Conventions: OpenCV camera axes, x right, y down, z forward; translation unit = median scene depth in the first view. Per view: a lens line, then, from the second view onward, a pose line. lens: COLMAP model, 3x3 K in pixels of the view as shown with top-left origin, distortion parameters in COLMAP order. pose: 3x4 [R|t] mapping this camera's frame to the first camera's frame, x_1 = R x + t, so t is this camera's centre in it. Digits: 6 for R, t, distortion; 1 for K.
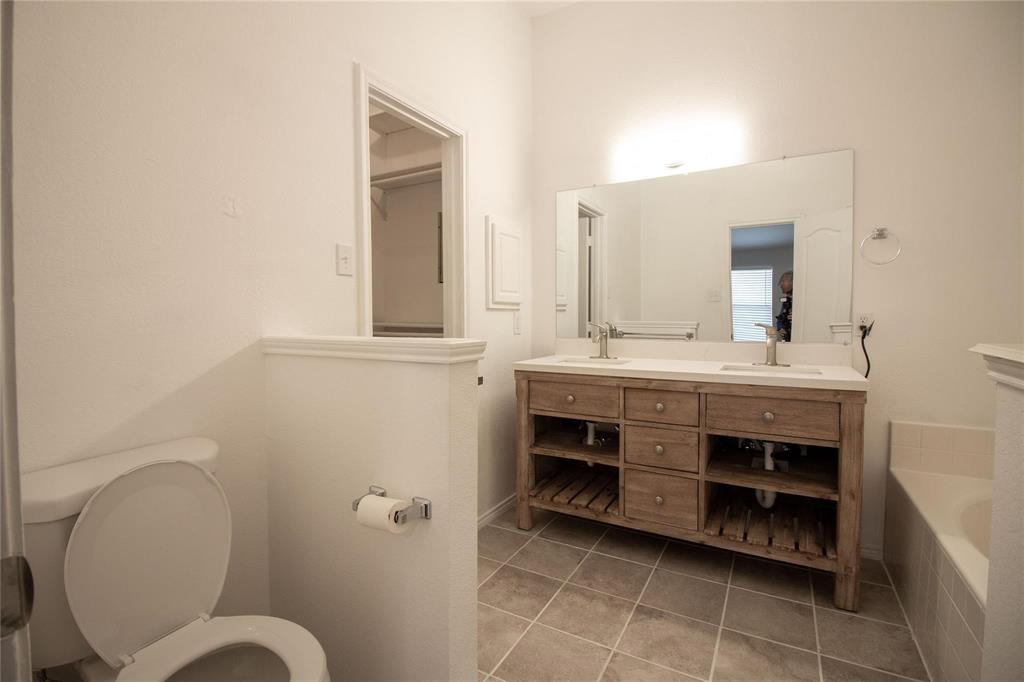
lens RADIAL K [[472.6, 0, 505.8], [0, 472.6, 329.5], [0, 0, 1]] dist [-0.001146, -0.012461]
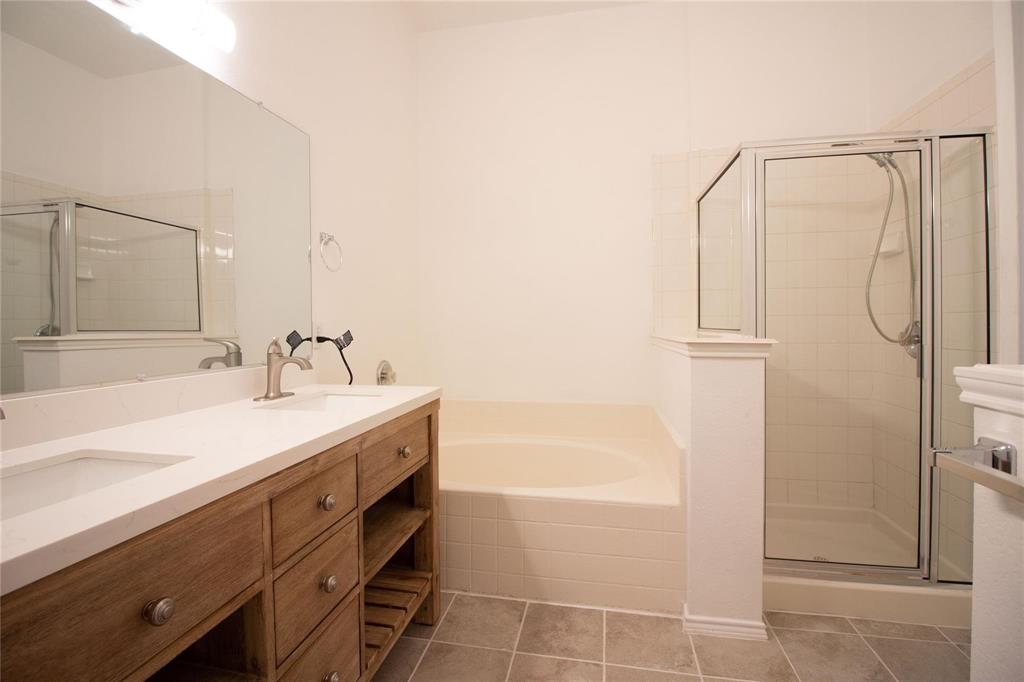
lens RADIAL K [[472.6, 0, 505.8], [0, 472.6, 329.5], [0, 0, 1]] dist [-0.001146, -0.012461]
pose [[-0.320065, -0.006289, 0.947375, -0.225927], [0.035441, 0.999199, 0.018607, -0.027873], [-0.946732, 0.039531, -0.319586, 0.970778]]
